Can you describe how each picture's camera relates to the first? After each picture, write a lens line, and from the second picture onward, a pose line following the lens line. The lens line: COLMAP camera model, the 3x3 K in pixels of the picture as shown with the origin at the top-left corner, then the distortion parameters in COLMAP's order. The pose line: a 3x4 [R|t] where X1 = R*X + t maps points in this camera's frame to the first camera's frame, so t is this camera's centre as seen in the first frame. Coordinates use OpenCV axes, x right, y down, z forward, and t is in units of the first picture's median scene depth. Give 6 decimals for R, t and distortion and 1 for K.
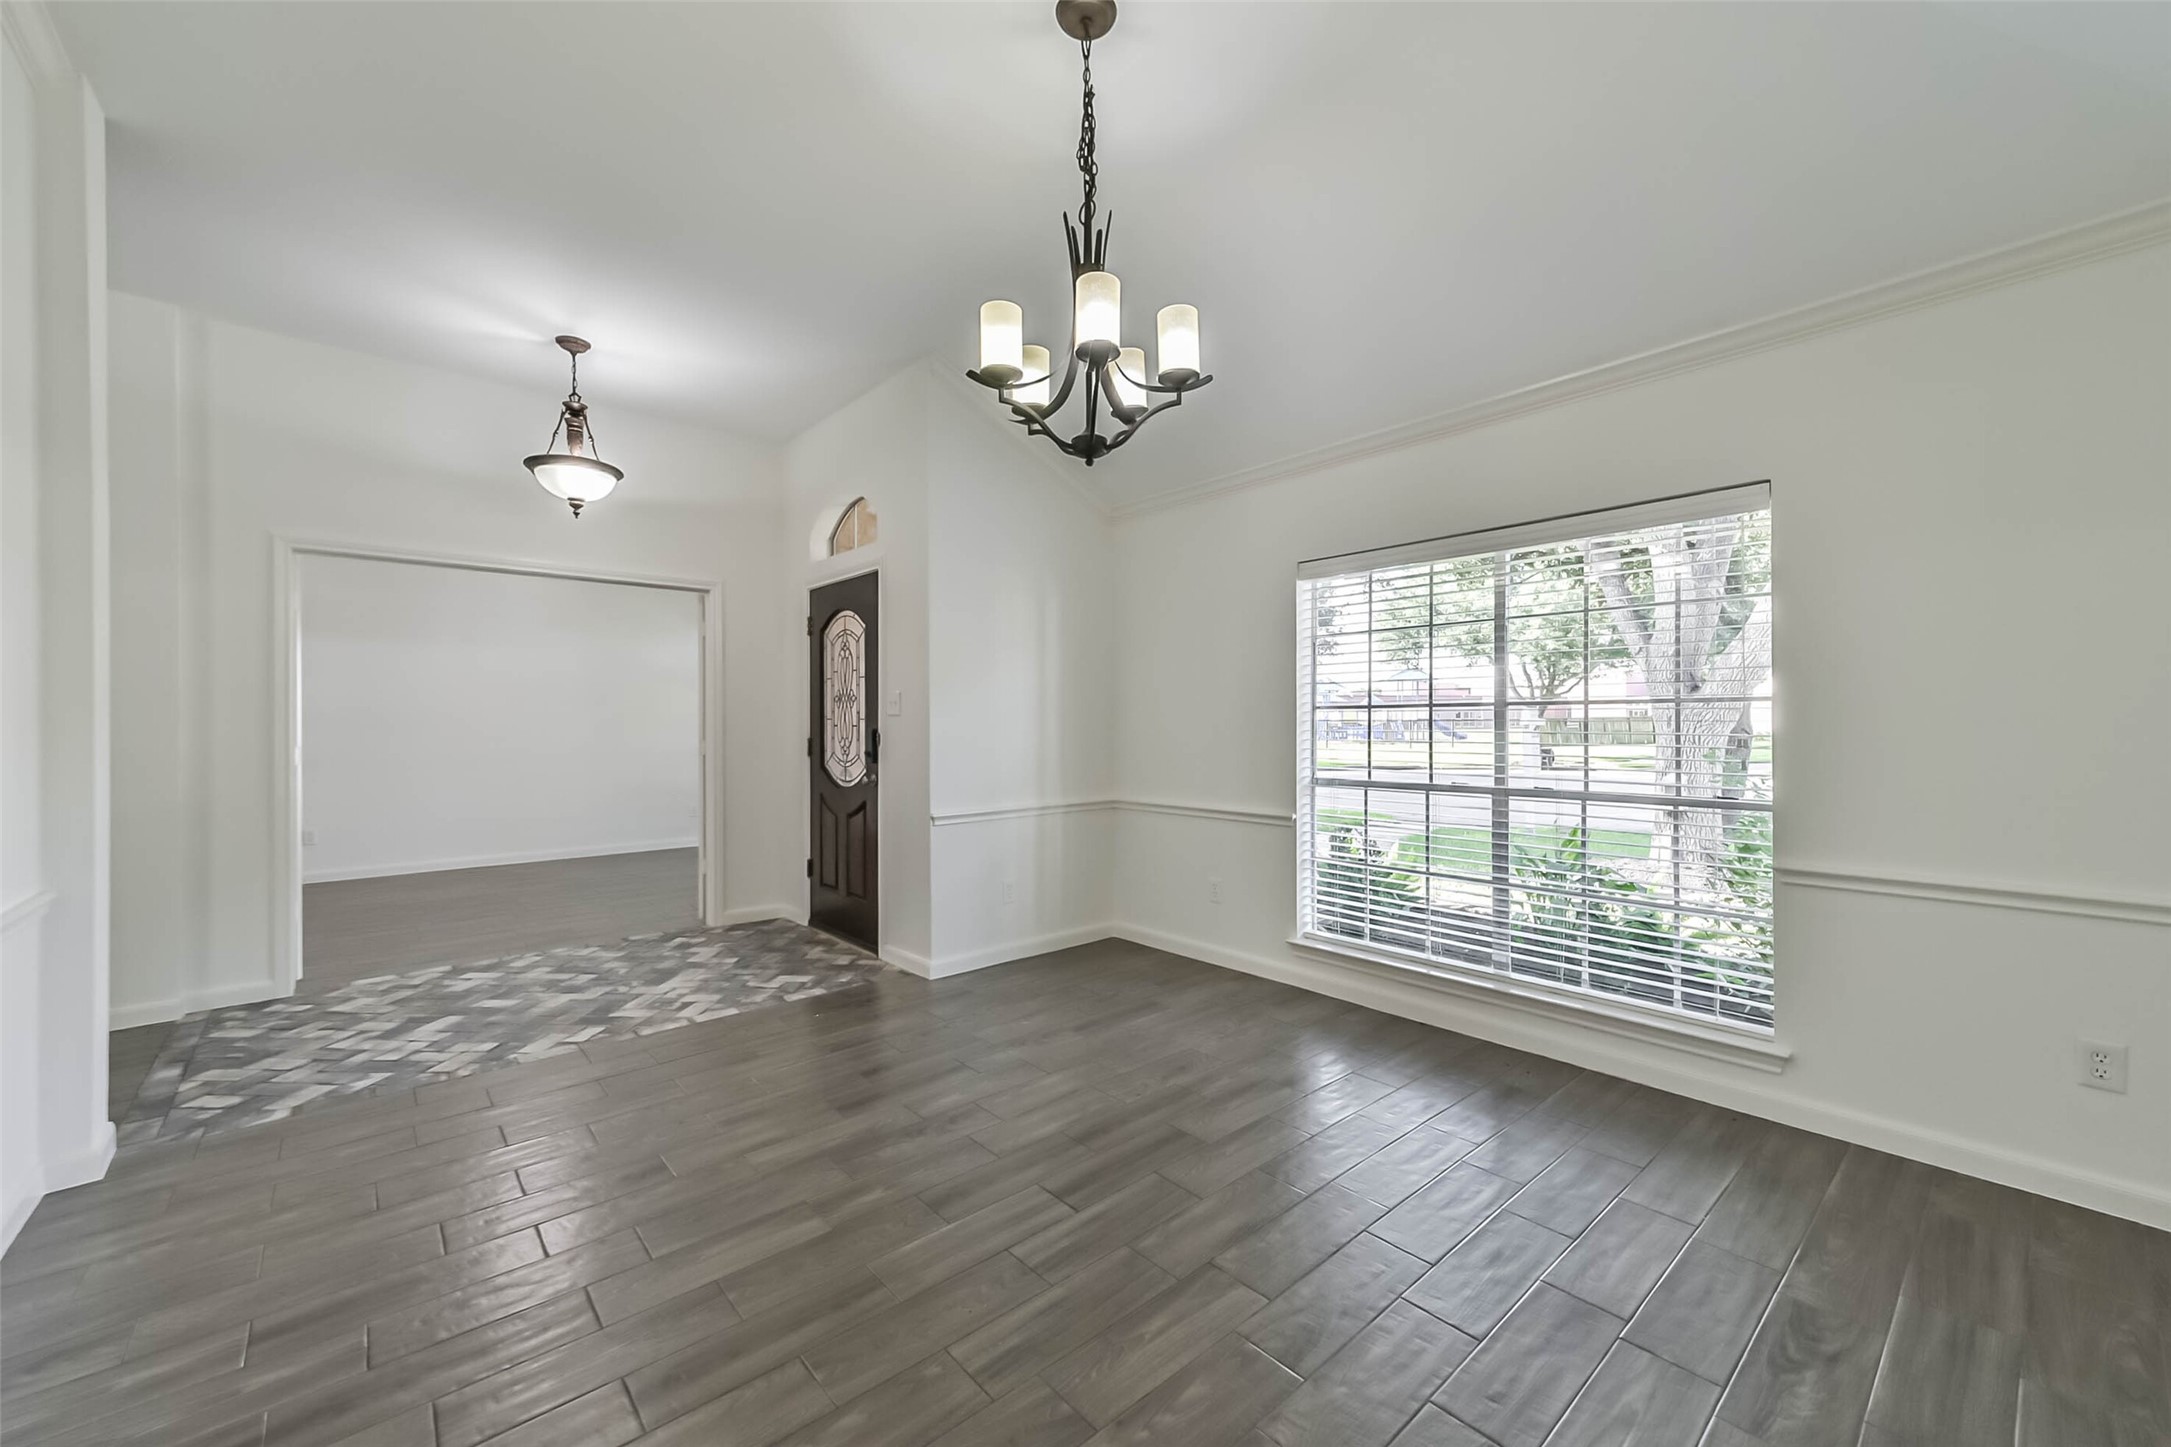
lens RADIAL K [[845.7, 0, 1092.4], [0, 845.7, 720.7], [0, 0, 1]] dist [0.012661, 0.000159]
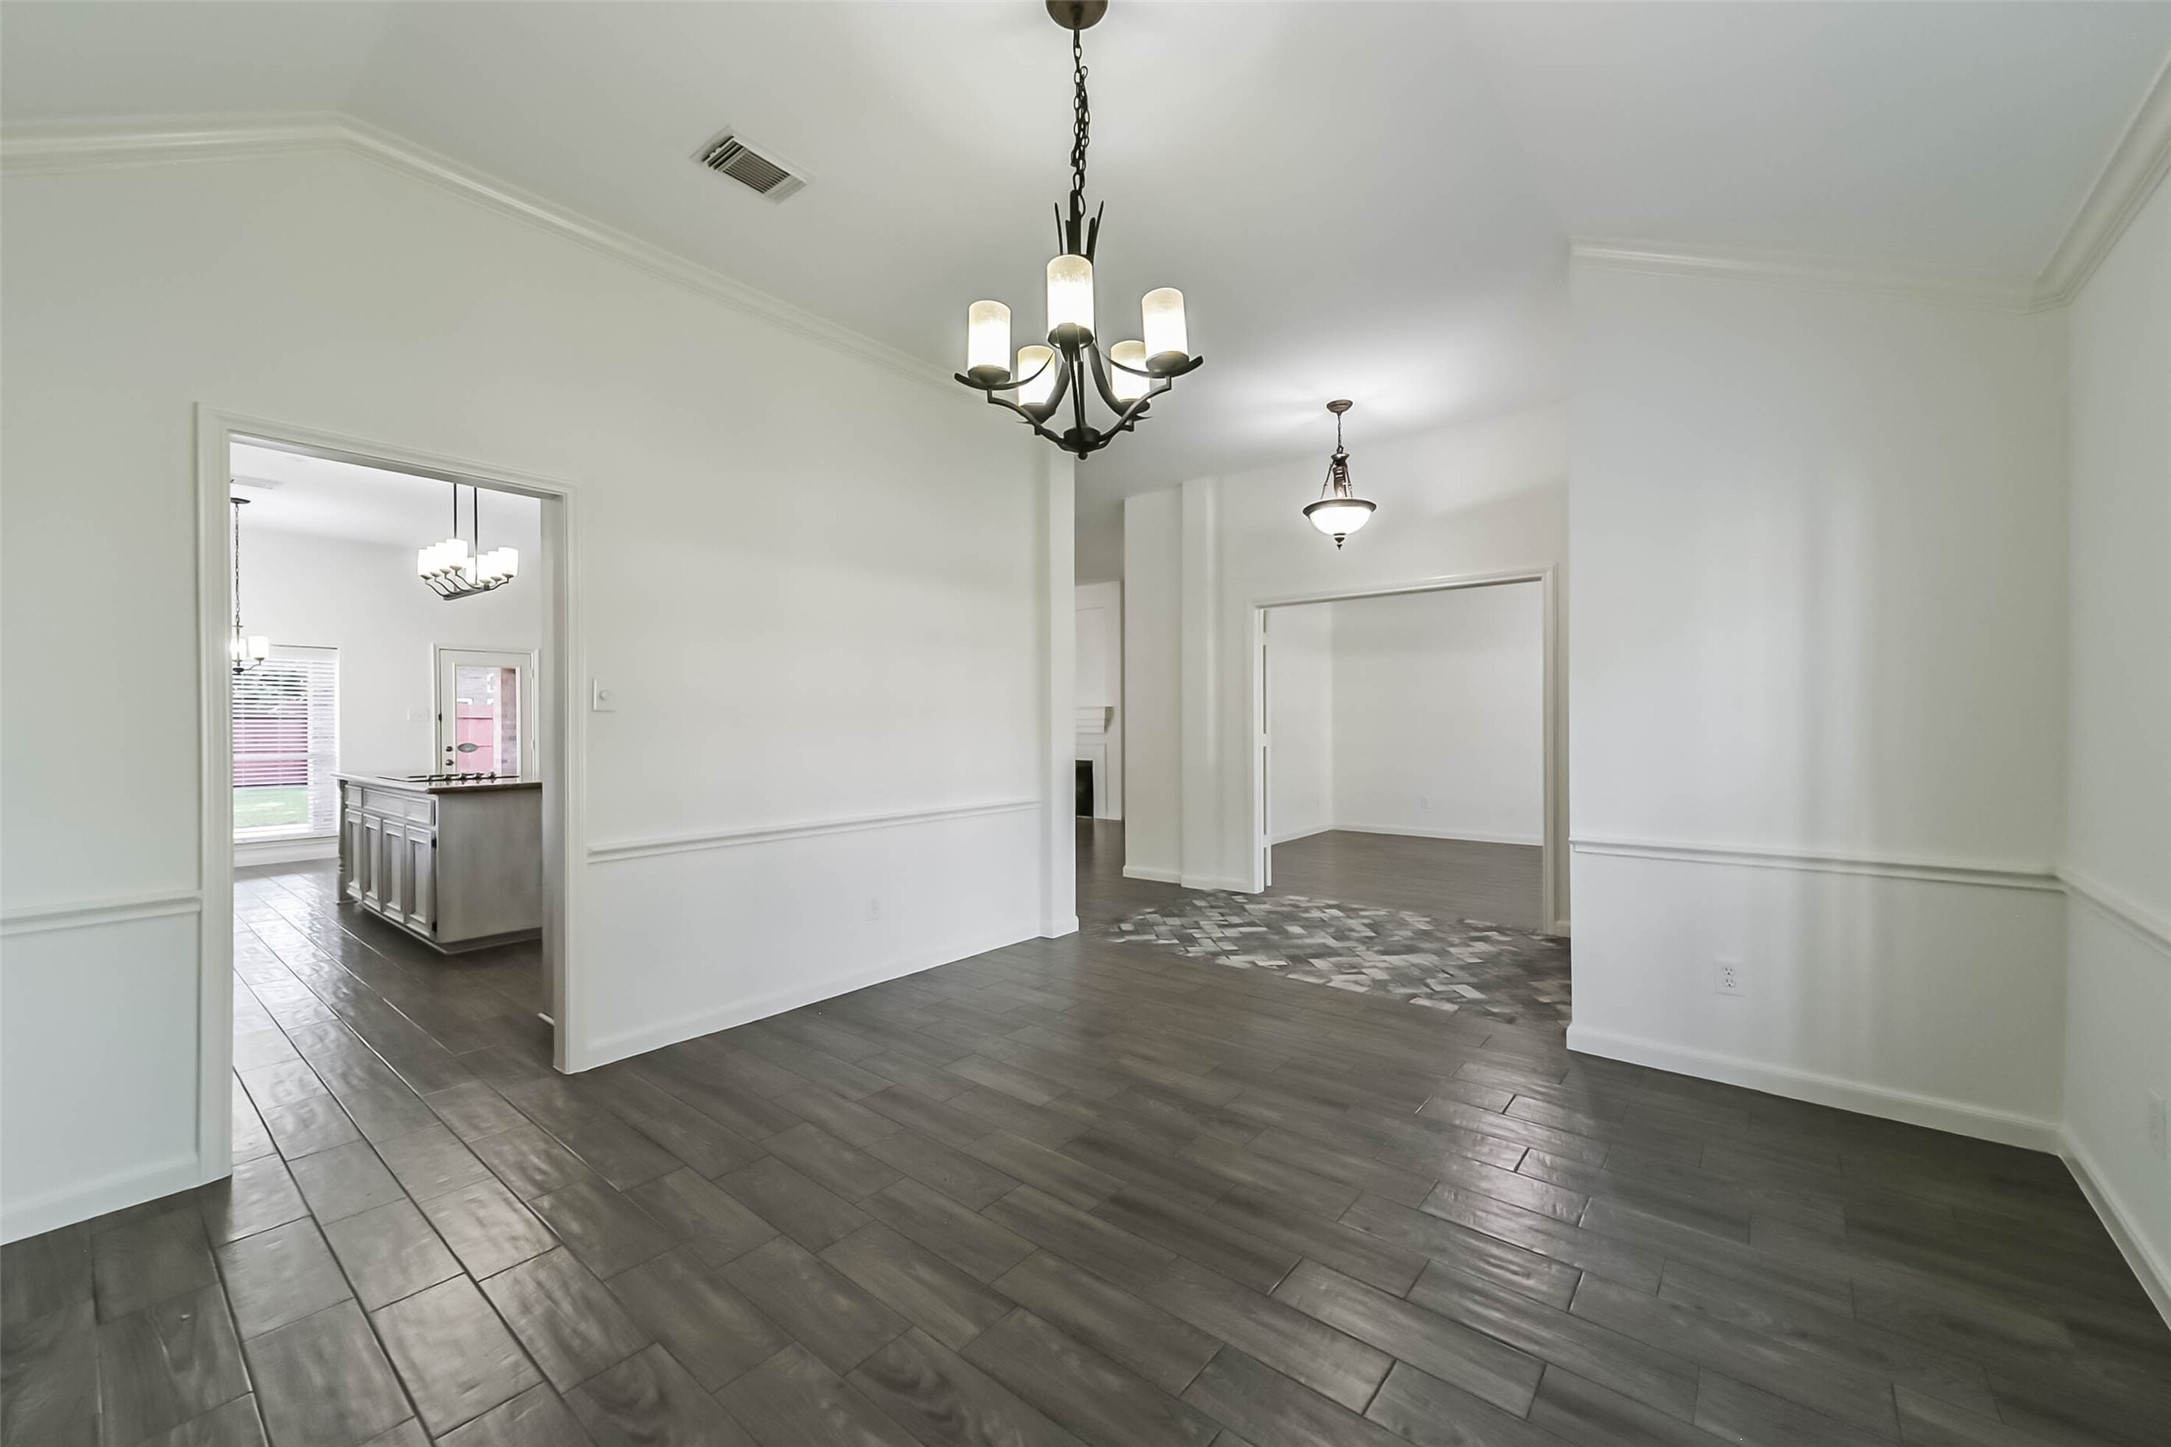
lens RADIAL K [[845.7, 0, 1101.3], [0, 845.7, 721.5], [0, 0, 1]] dist [0.012661, 0.000159]
pose [[0.167042, 0.006335, -0.985929, 0.548242], [0.005431, 0.999958, 0.007345, -0.003892], [0.985935, -0.006581, 0.167001, 0.483005]]
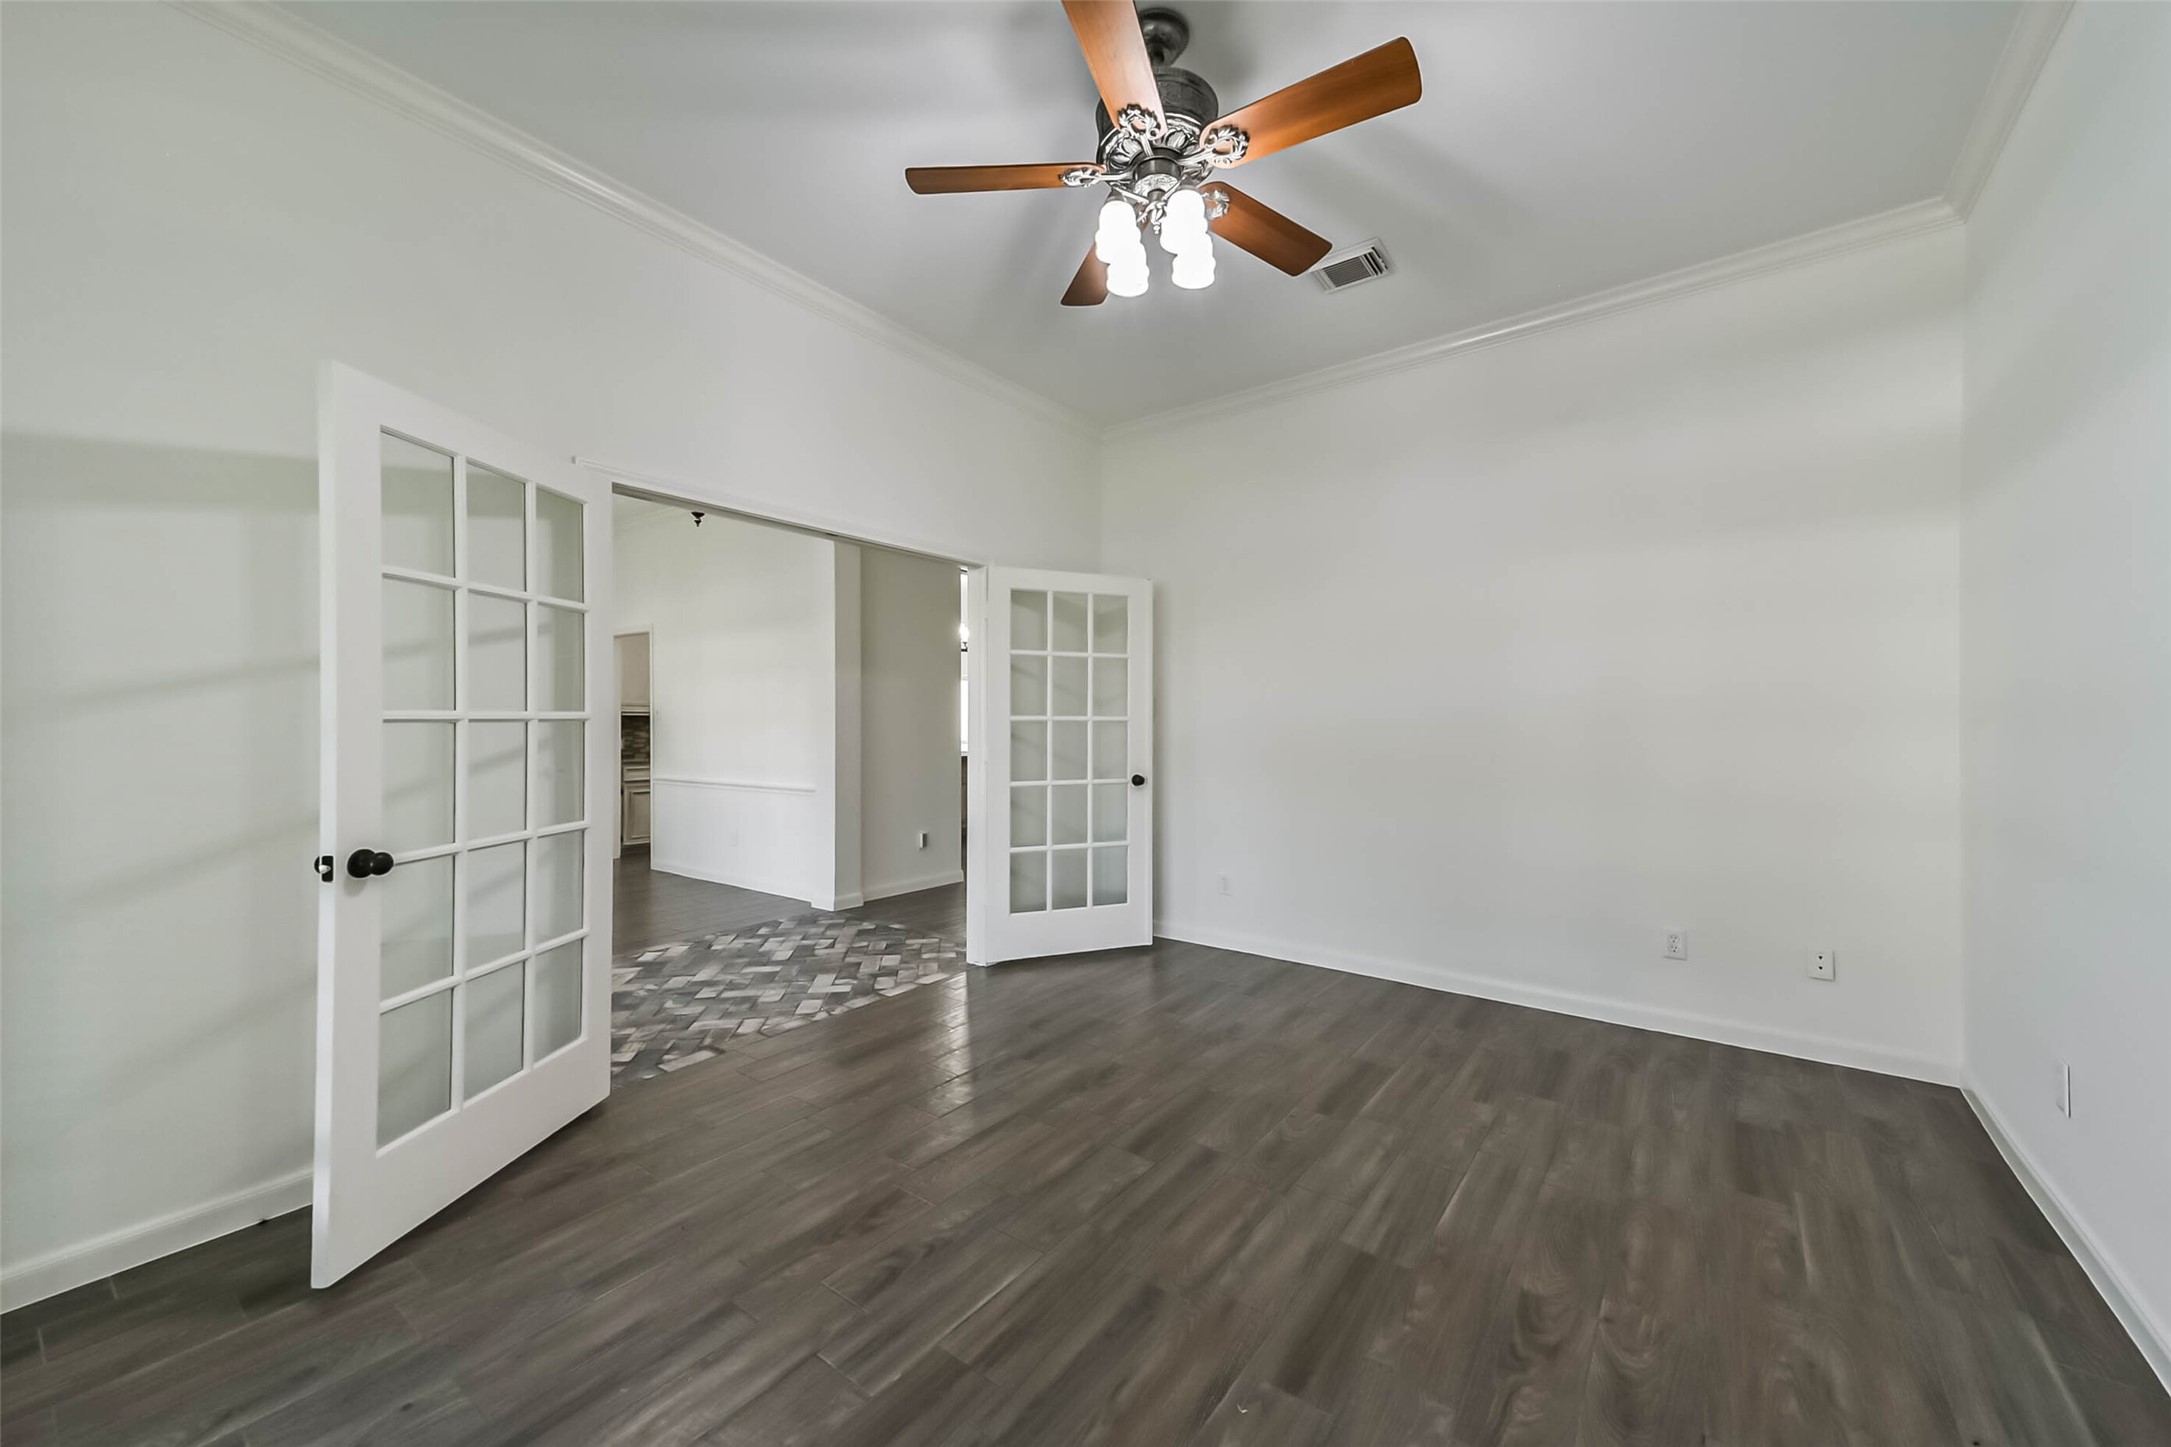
lens RADIAL K [[845.7, 0, 1090.3], [0, 845.7, 726.8], [0, 0, 1]] dist [0.012661, 0.000159]
pose [[-0.980437, 0.001083, -0.196831, -0.897520], [0.002479, 0.999973, -0.006849, 0.024654], [0.196818, -0.007203, -0.980414, 2.160269]]
